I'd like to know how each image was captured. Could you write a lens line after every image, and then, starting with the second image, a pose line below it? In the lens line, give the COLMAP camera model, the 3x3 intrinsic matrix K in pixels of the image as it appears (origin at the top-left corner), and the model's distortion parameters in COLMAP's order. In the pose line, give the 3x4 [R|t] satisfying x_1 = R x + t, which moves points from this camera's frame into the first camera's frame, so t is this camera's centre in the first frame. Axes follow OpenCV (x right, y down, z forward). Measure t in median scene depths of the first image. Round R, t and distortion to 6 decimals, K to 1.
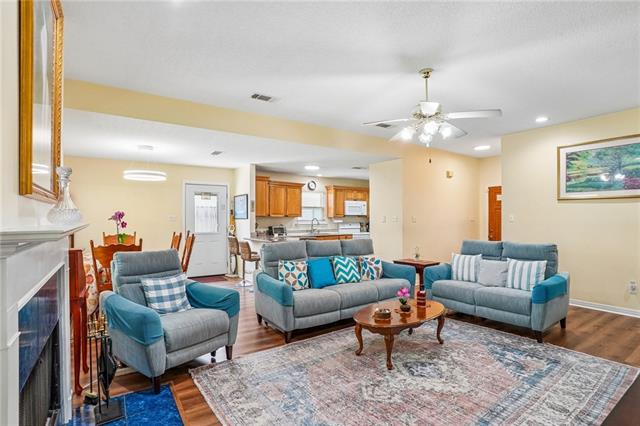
lens RADIAL K [[318.4, 0, 318.3], [0, 318.4, 215.4], [0, 0, 1]] dist [-0.078152, 0.037069]
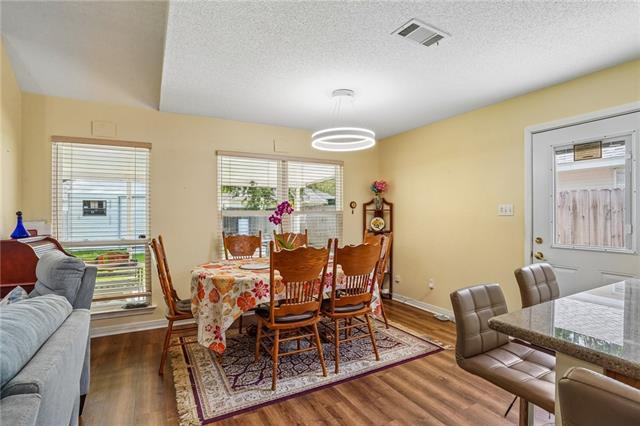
lens RADIAL K [[318.4, 0, 318.3], [0, 318.4, 215.4], [0, 0, 1]] dist [-0.078152, 0.037069]
pose [[-0.101822, 0.003078, -0.994798, 0.042487], [0.010919, 0.999938, 0.001977, 0.011602], [0.994743, -0.010661, -0.101849, 0.675414]]
